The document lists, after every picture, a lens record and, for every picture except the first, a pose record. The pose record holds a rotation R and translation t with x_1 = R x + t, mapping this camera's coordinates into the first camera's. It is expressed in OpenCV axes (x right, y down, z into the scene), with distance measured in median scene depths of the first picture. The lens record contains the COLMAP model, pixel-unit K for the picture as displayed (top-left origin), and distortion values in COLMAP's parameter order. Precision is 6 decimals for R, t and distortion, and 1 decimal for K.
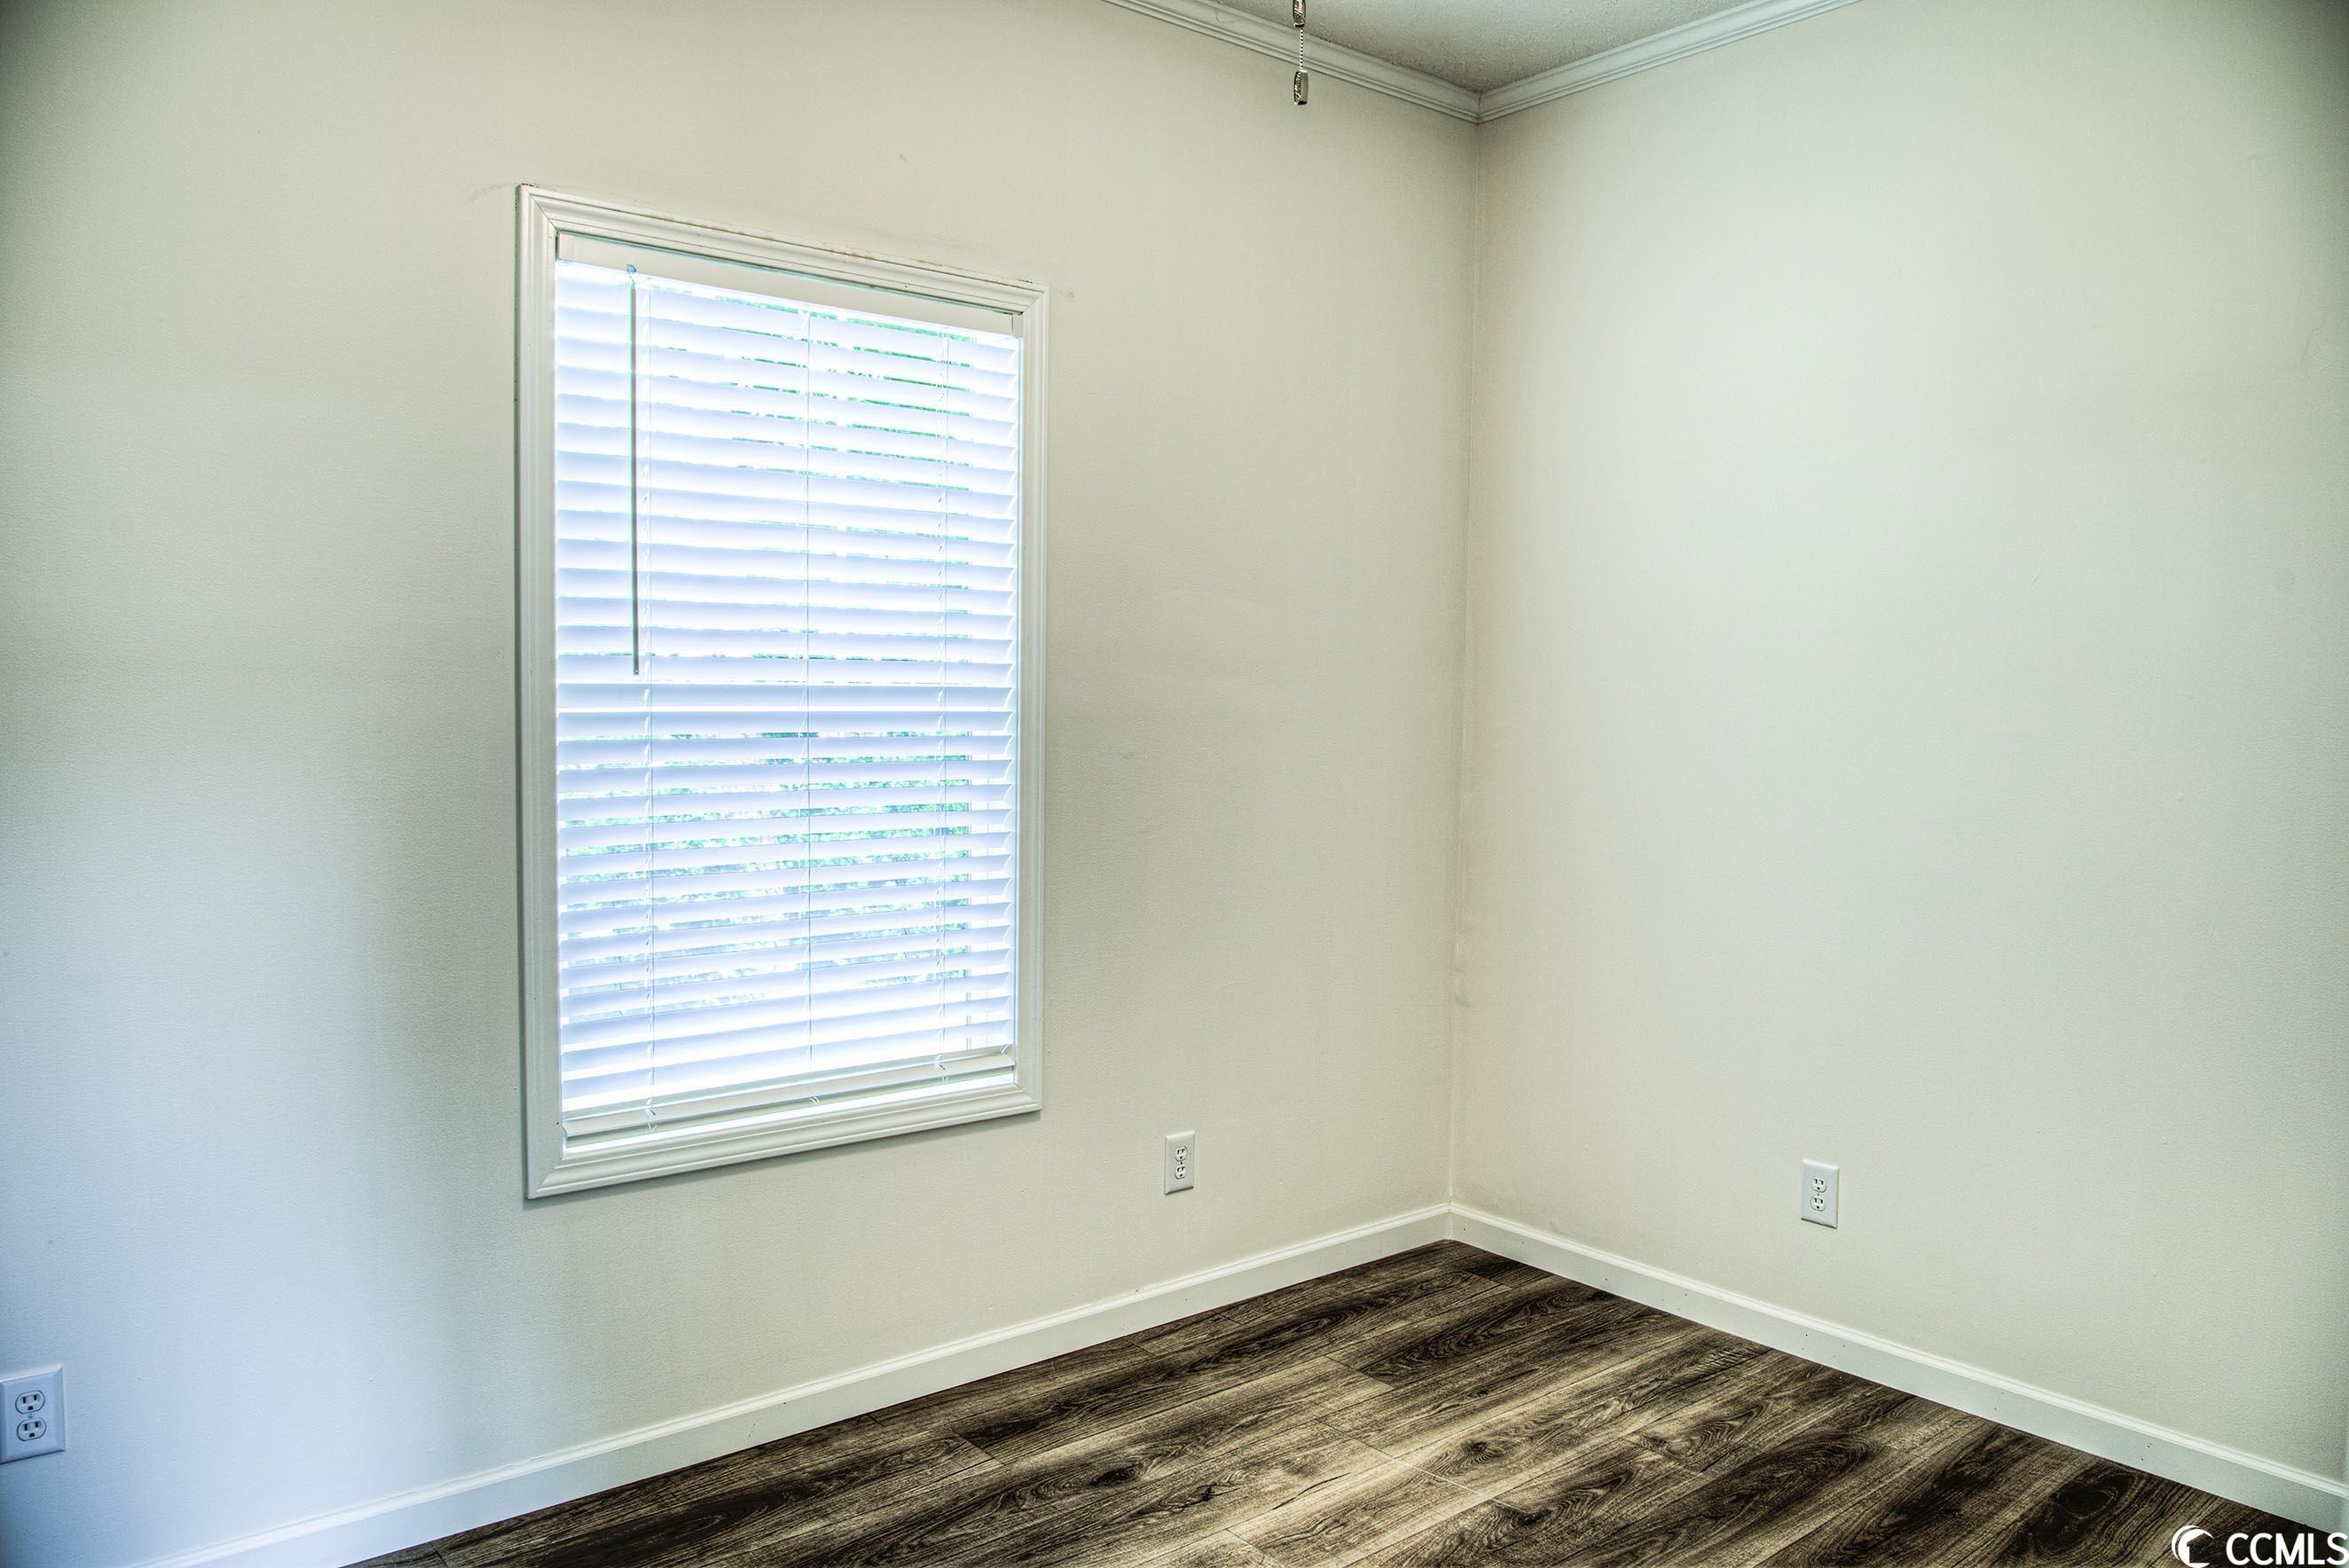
lens RADIAL K [[1739.8, 0, 1179.2], [0, 1739.8, 784.7], [0, 0, 1]] dist [-0.073803, 0.008525]
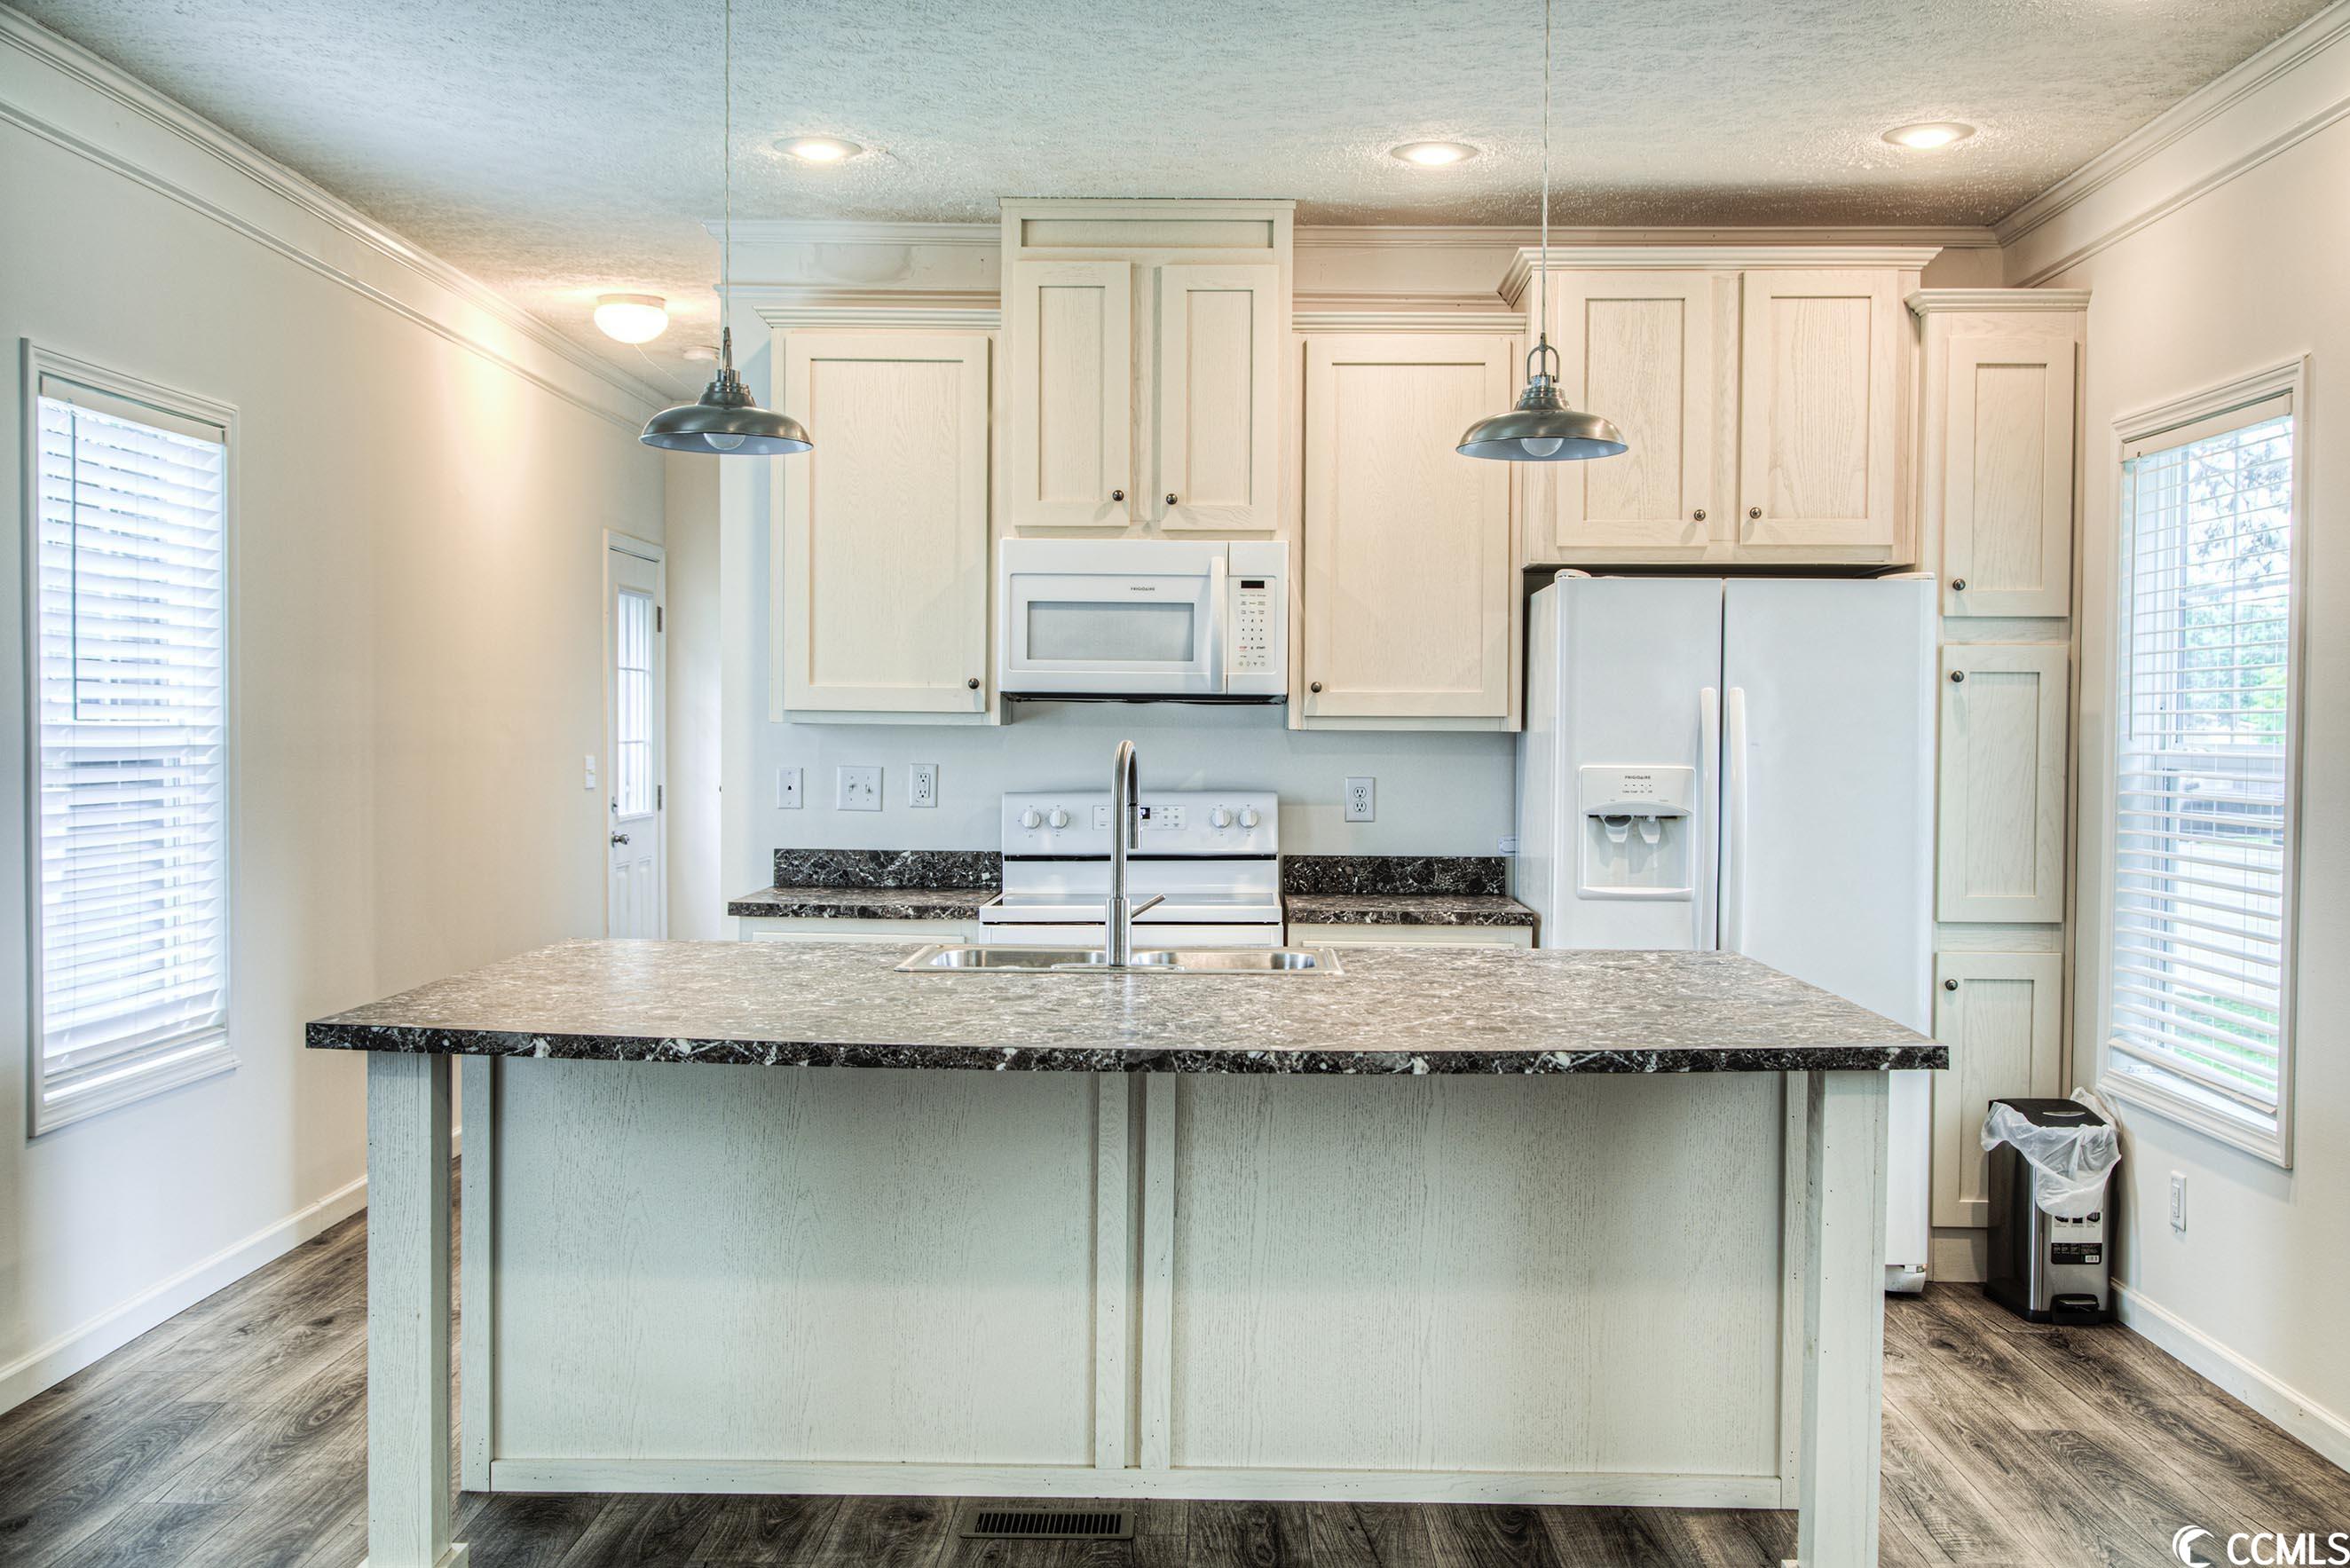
lens RADIAL K [[2348.4, 0, 1178.5], [0, 2348.4, 791.4], [0, 0, 1]] dist [0.018162, 0.000000]
pose [[-0.647639, 0.010679, -0.761873, 1.400090], [-0.071252, 0.994671, 0.074511, -0.092437], [0.758609, 0.102541, -0.643427, 1.362945]]
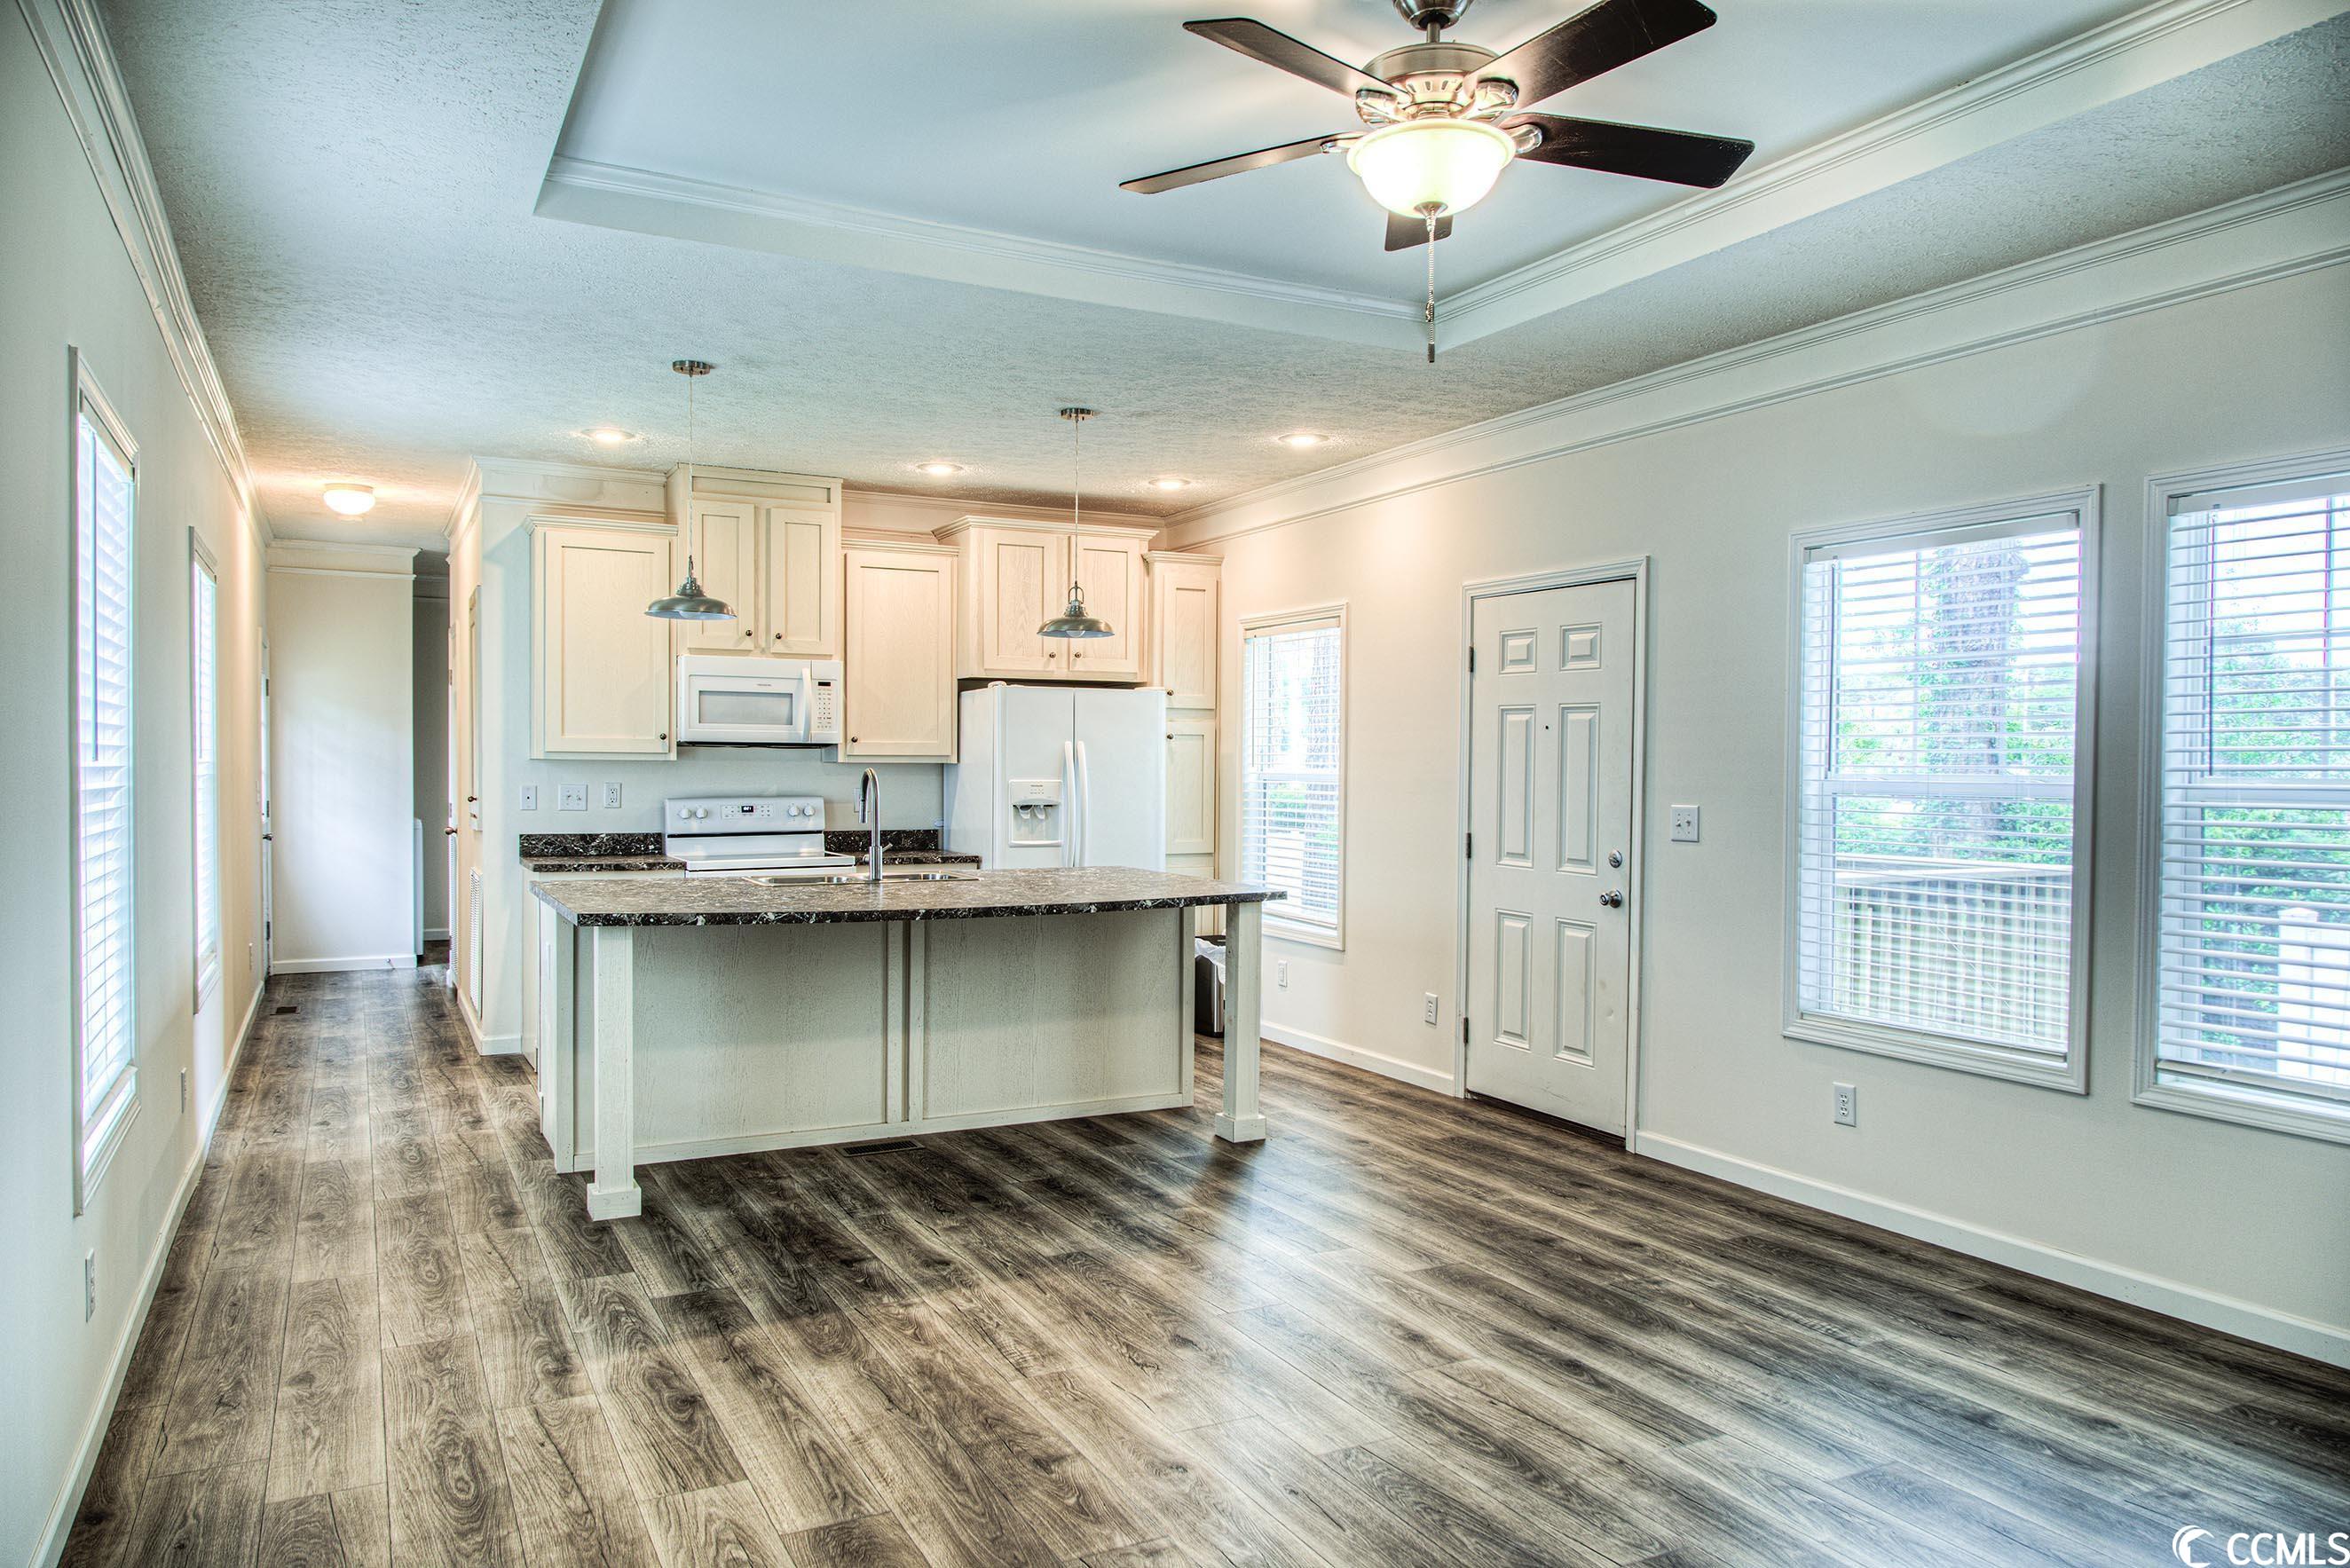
lens RADIAL K [[1589.2, 0, 1177.8], [0, 1589.2, 788.7], [0, 0, 1]] dist [-0.005852, -0.011939]
pose [[-0.203368, 0.008302, -0.979067, 2.334873], [-0.084814, 0.996056, 0.026064, -0.066886], [0.975422, 0.088339, -0.201861, 1.128991]]
